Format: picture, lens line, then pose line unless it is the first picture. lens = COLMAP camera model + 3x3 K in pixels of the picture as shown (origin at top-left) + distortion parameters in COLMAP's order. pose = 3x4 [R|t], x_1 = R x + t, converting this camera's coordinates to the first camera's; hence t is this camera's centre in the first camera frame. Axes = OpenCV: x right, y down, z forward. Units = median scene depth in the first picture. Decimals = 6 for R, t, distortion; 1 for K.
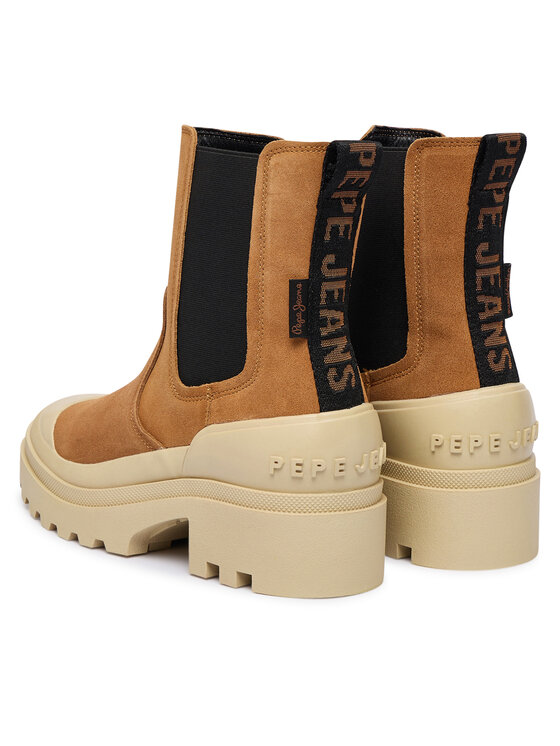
lens RADIAL K [[1504.7, 0, 280.0], [0, 1504.7, 373.0], [0, 0, 1]] dist [-0.031287, 0.028400]
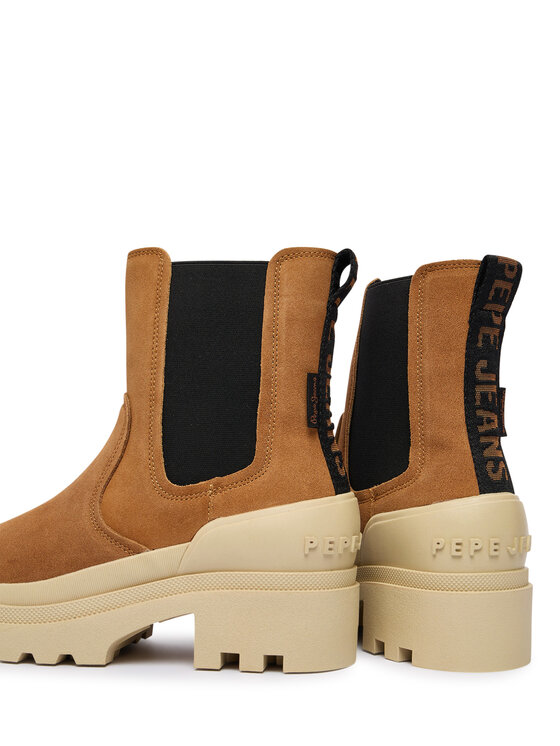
lens RADIAL K [[1169.4, 0, 280.0], [0, 1169.4, 373.0], [0, 0, 1]] dist [0.002299, -0.055275]
pose [[0.999568, 0.022861, -0.018477, 0.006340], [-0.025192, 0.990142, -0.137782, 0.041063], [0.015145, 0.138188, 0.990290, 0.170966]]
